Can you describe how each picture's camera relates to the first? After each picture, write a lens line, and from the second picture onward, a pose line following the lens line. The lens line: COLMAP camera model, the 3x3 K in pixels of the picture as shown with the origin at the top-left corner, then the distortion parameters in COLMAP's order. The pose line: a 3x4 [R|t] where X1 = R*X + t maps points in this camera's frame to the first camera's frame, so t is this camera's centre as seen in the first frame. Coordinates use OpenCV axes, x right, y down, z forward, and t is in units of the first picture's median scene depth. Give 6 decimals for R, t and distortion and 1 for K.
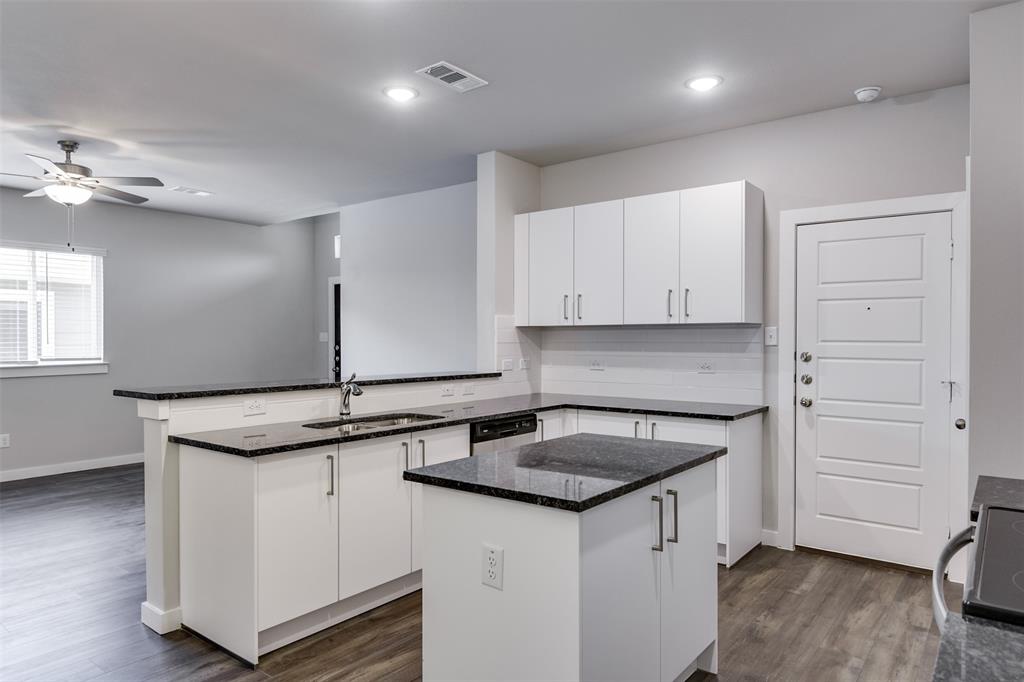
lens RADIAL K [[649.8, 0, 509.3], [0, 649.8, 344.8], [0, 0, 1]] dist [0.000832, -0.009458]
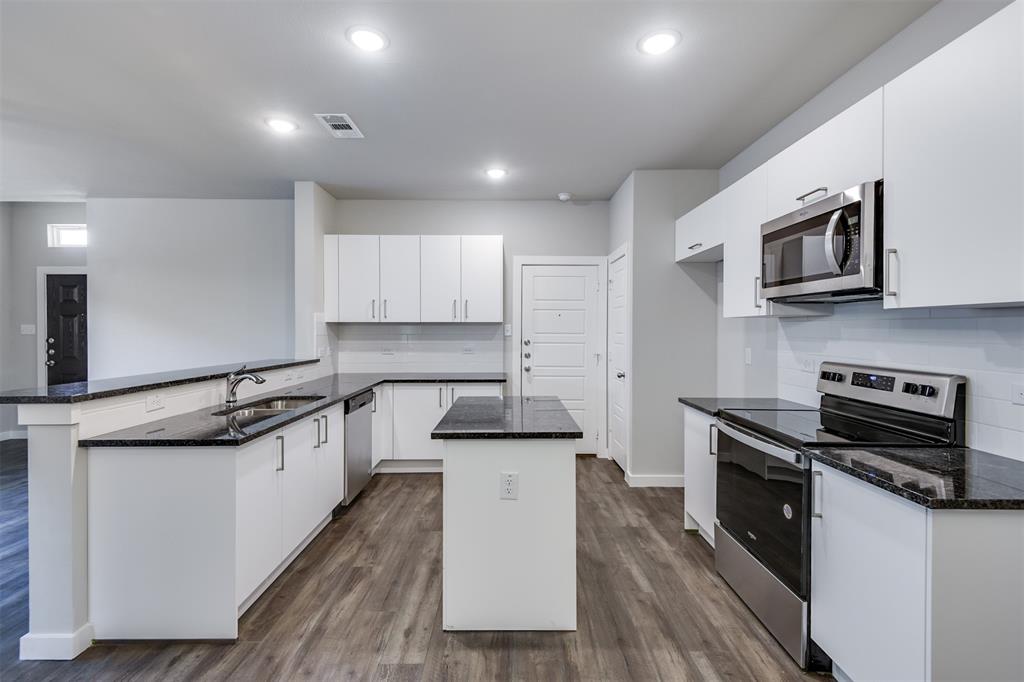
lens RADIAL K [[466.3, 0, 513.0], [0, 466.3, 332.6], [0, 0, 1]] dist [0.003217, -0.001747]
pose [[0.779724, -0.003691, 0.626113, -0.365491], [0.004903, 0.999988, -0.000210, -0.007953], [-0.626105, 0.003233, 0.779732, 0.076878]]
